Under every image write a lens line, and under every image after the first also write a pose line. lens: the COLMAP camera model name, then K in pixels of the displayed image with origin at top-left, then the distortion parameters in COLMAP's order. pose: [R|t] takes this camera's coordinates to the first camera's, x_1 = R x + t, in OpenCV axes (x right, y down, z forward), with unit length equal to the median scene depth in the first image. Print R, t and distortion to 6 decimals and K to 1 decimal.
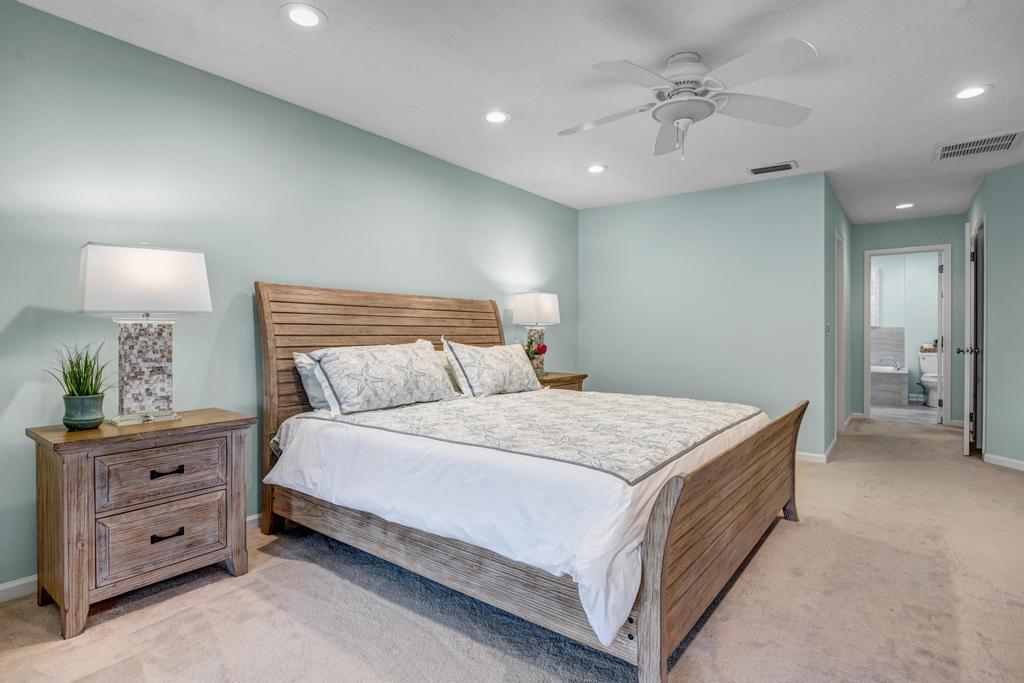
lens RADIAL K [[513.8, 0, 505.2], [0, 513.8, 335.0], [0, 0, 1]] dist [-0.010669, 0.000389]
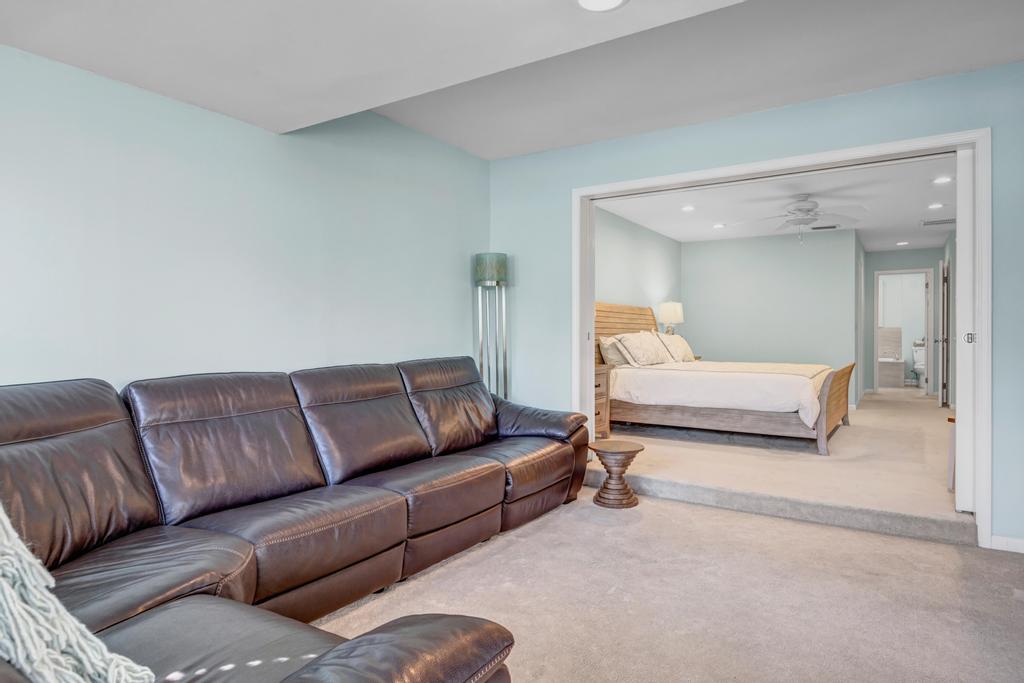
lens RADIAL K [[577.8, 0, 505.7], [0, 577.8, 336.1], [0, 0, 1]] dist [-0.003765, -0.001580]
pose [[0.997975, 0.002702, 0.063547, -0.455690], [-0.002488, 0.999991, -0.003445, 0.020570], [-0.063556, 0.003280, 0.997973, -0.575163]]
